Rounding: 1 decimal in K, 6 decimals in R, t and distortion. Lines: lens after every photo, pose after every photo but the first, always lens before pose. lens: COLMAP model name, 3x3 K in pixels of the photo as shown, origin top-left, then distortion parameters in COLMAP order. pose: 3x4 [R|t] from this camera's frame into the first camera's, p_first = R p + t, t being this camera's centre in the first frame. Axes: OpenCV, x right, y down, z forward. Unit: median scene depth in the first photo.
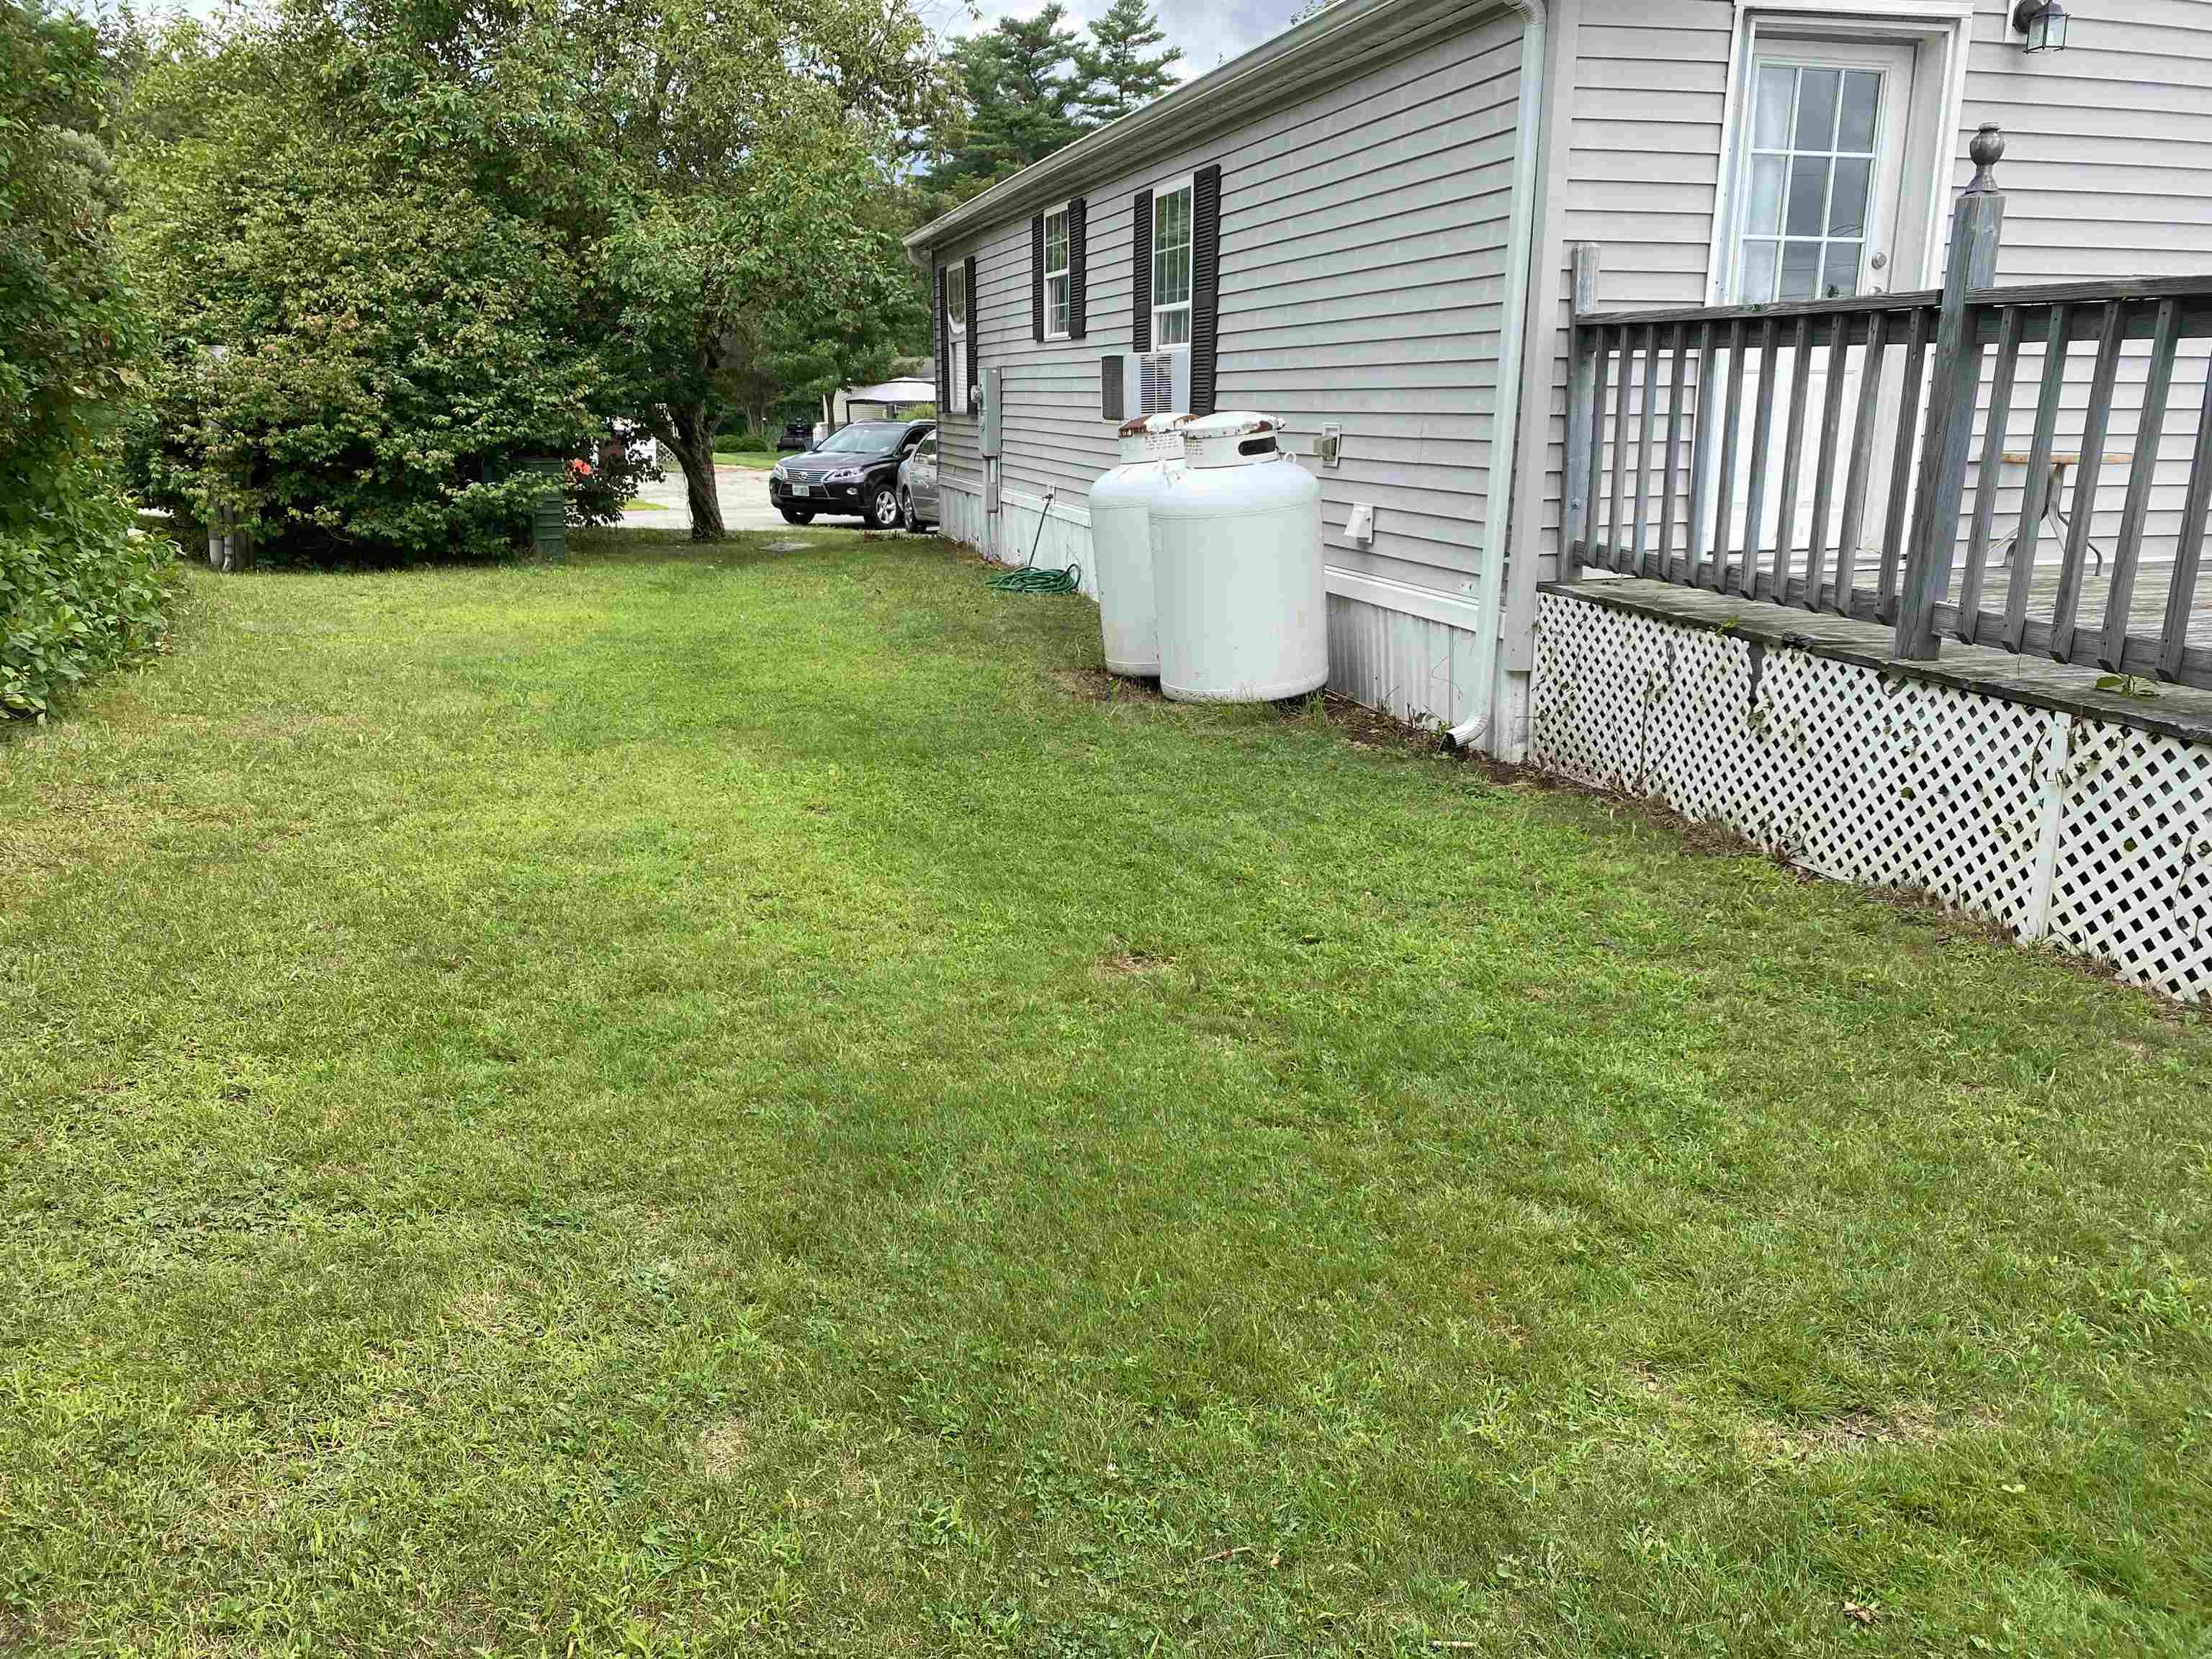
lens RADIAL K [[1676.1, 0, 1106.0], [0, 1676.1, 829.5], [0, 0, 1]] dist [-0.003033, -0.004750]
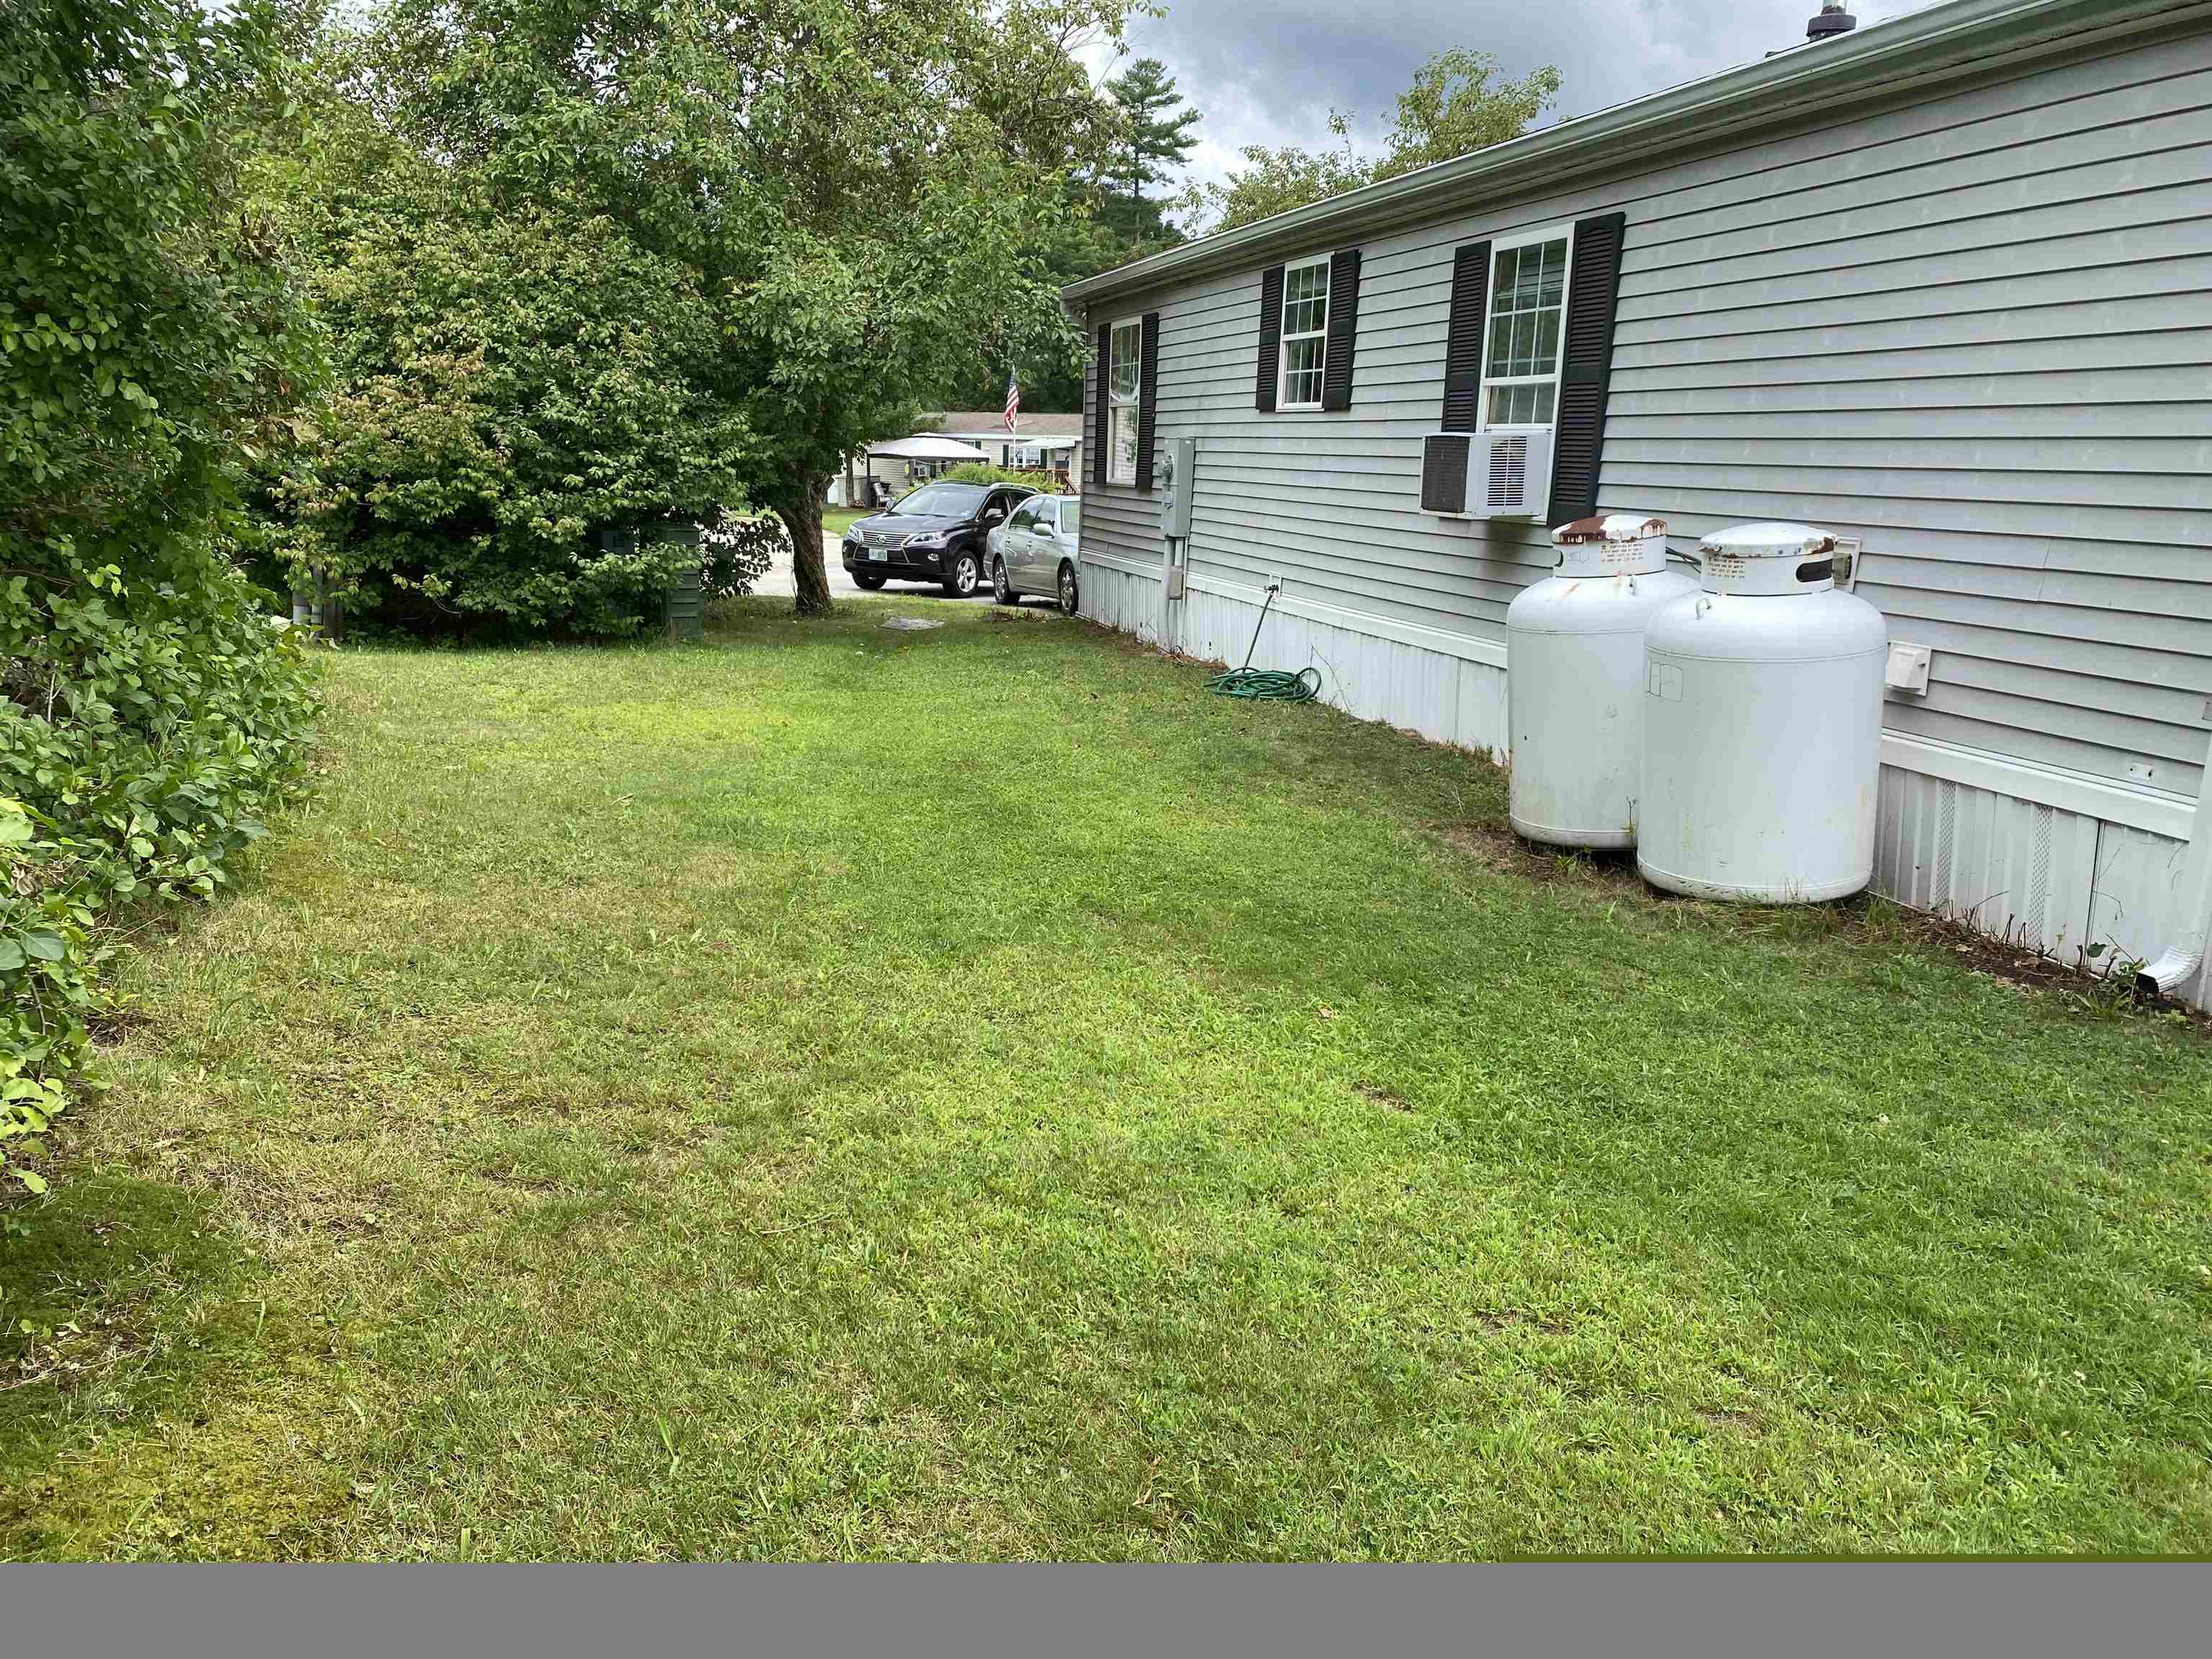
lens RADIAL K [[1690.5, 0, 1106.0], [0, 1690.5, 829.5], [0, 0, 1]] dist [0.009145, -0.009458]
pose [[0.999517, 0.027896, 0.013697, -0.125978], [-0.027398, 0.999003, -0.035250, -0.039120], [-0.014666, 0.034858, 0.999285, 0.124129]]
